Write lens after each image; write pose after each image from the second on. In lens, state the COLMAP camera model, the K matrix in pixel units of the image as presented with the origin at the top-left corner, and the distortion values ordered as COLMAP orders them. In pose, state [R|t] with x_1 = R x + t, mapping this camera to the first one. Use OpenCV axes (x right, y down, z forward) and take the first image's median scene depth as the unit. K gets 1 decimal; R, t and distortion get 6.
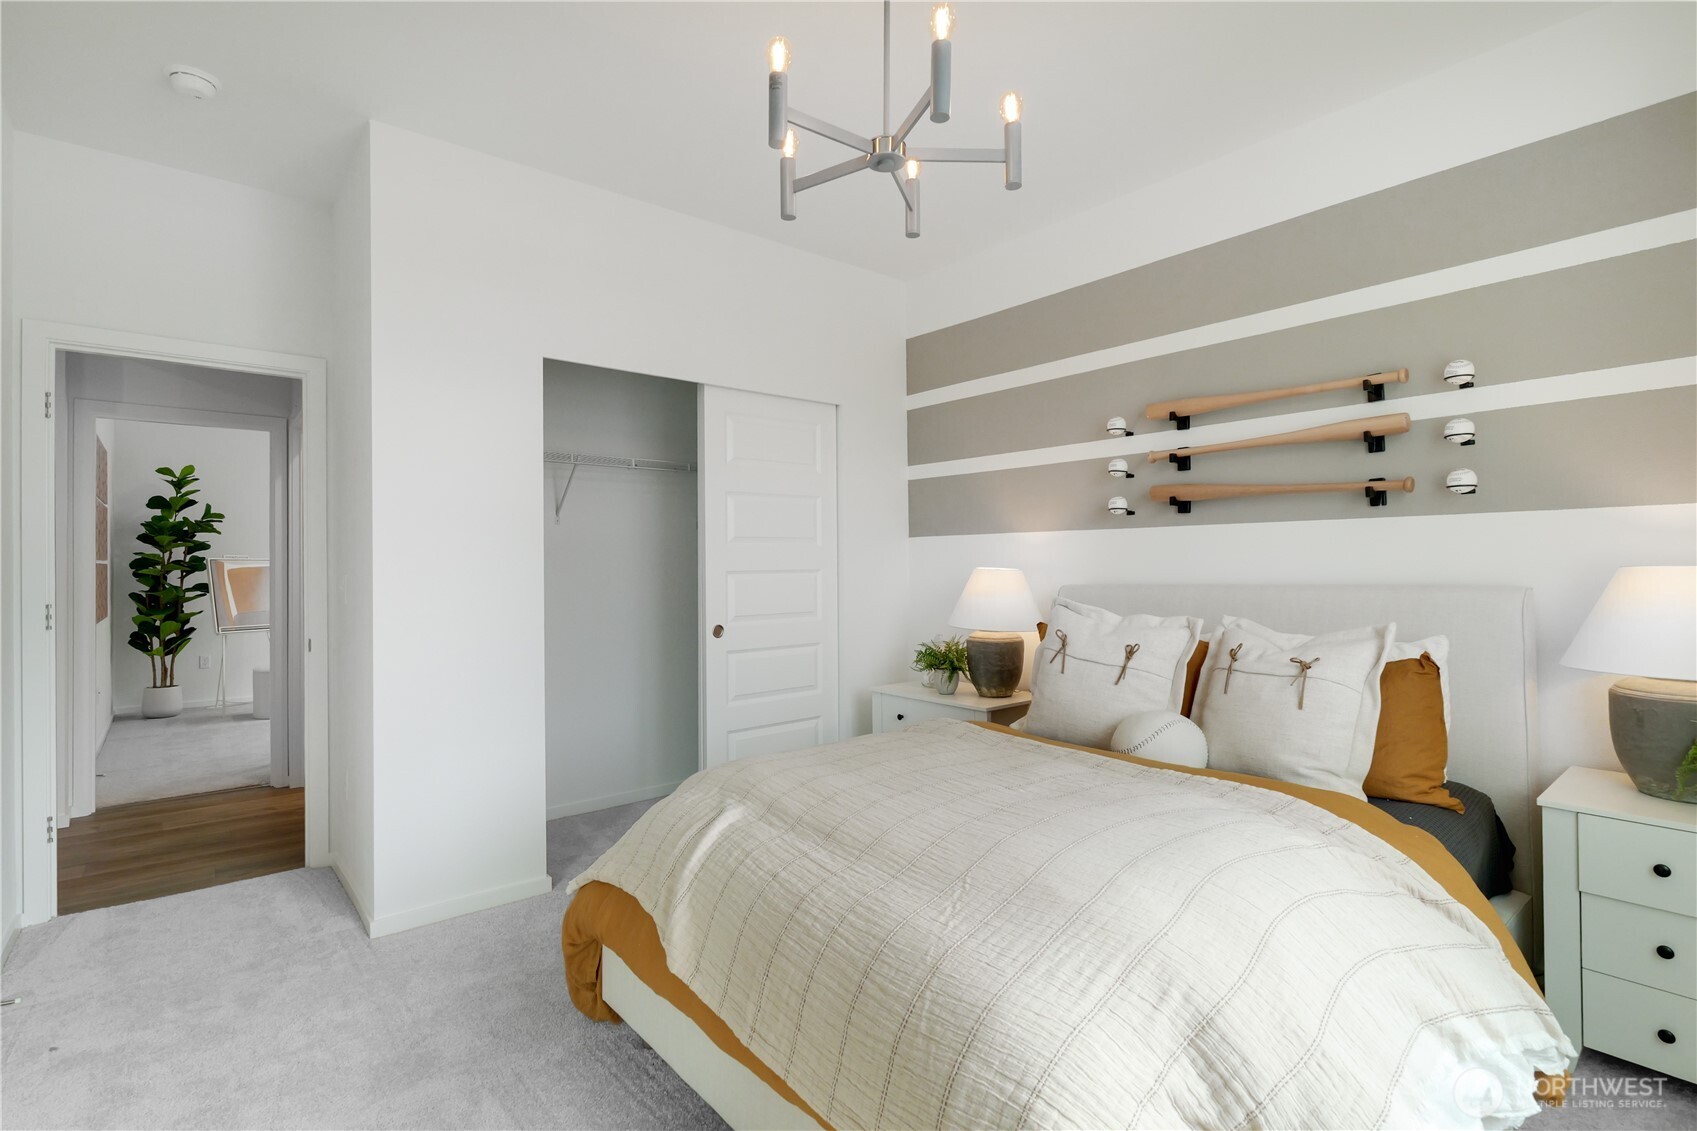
lens RADIAL K [[794.0, 0, 842.8], [0, 794.0, 564.2], [0, 0, 1]] dist [-0.001879, -0.001008]
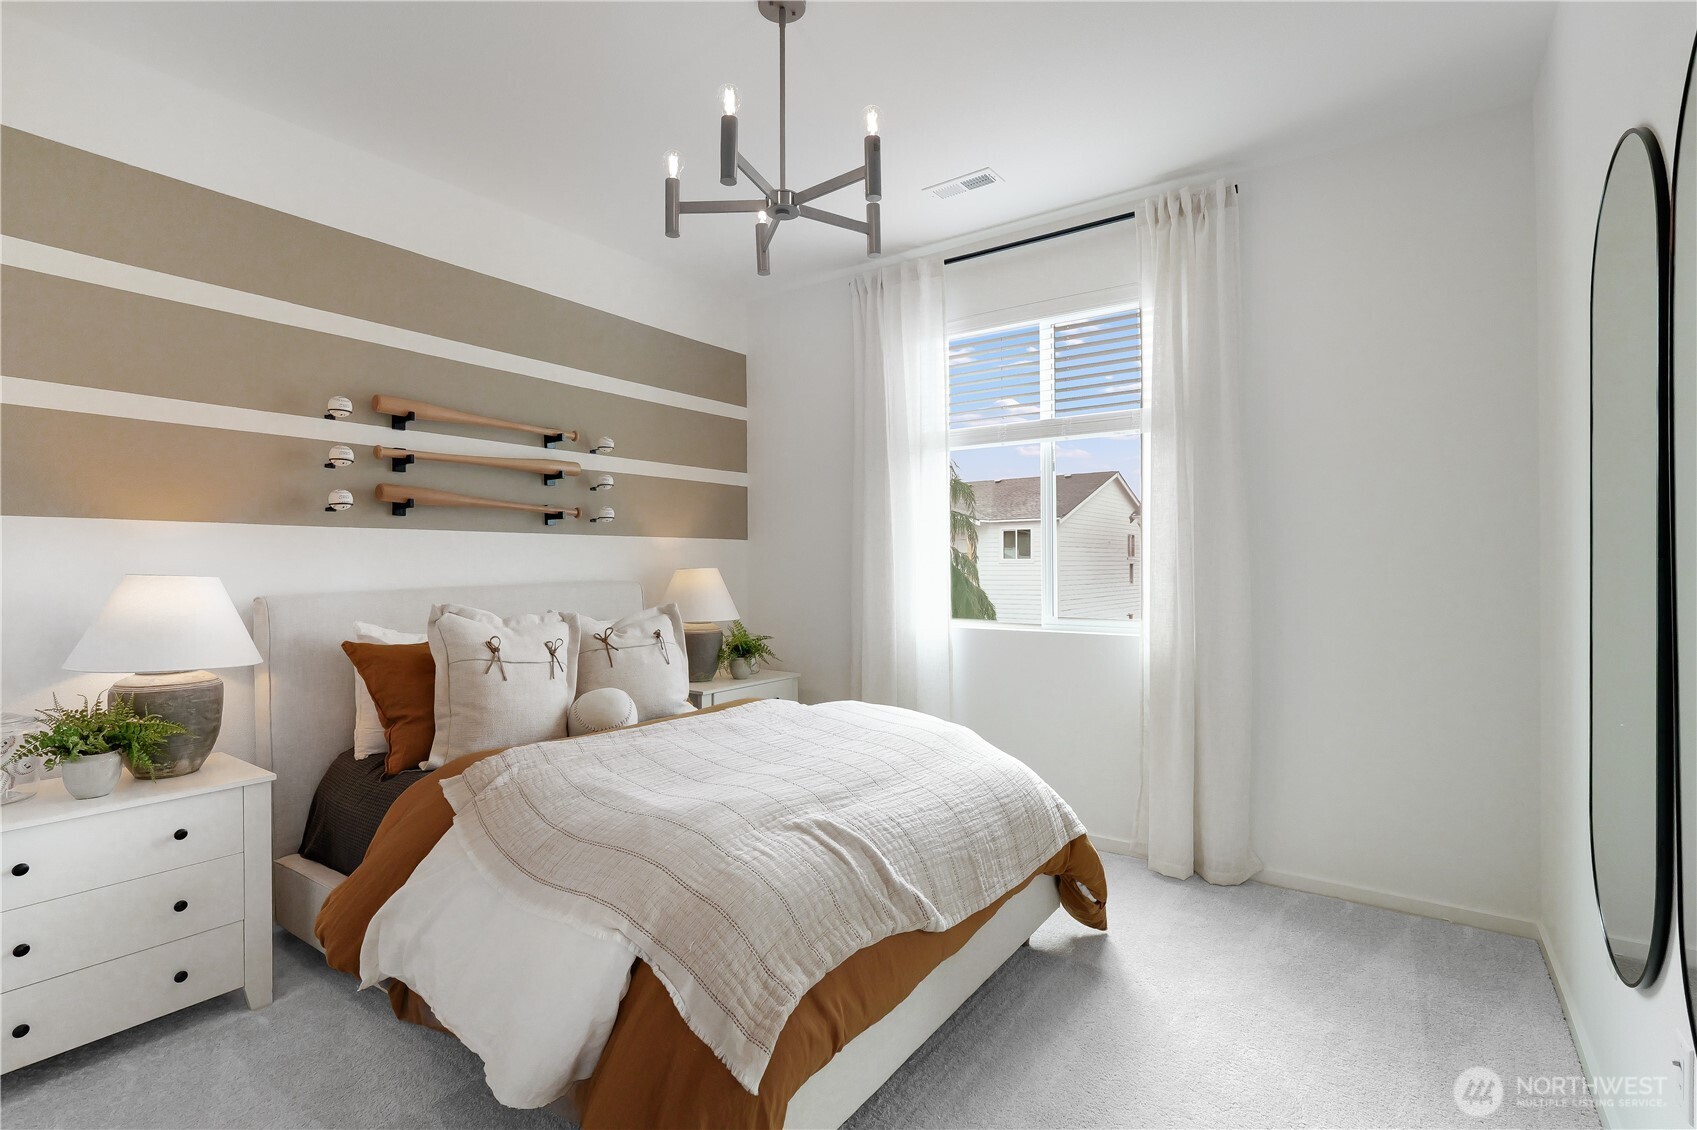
lens RADIAL K [[794.0, 0, 841.6], [0, 794.0, 564.4], [0, 0, 1]] dist [-0.001879, -0.001008]
pose [[-0.247164, 0.002353, 0.968971, -0.737458], [0.003231, 0.999993, -0.001604, -0.001649], [-0.968968, 0.002734, -0.247170, 0.817642]]
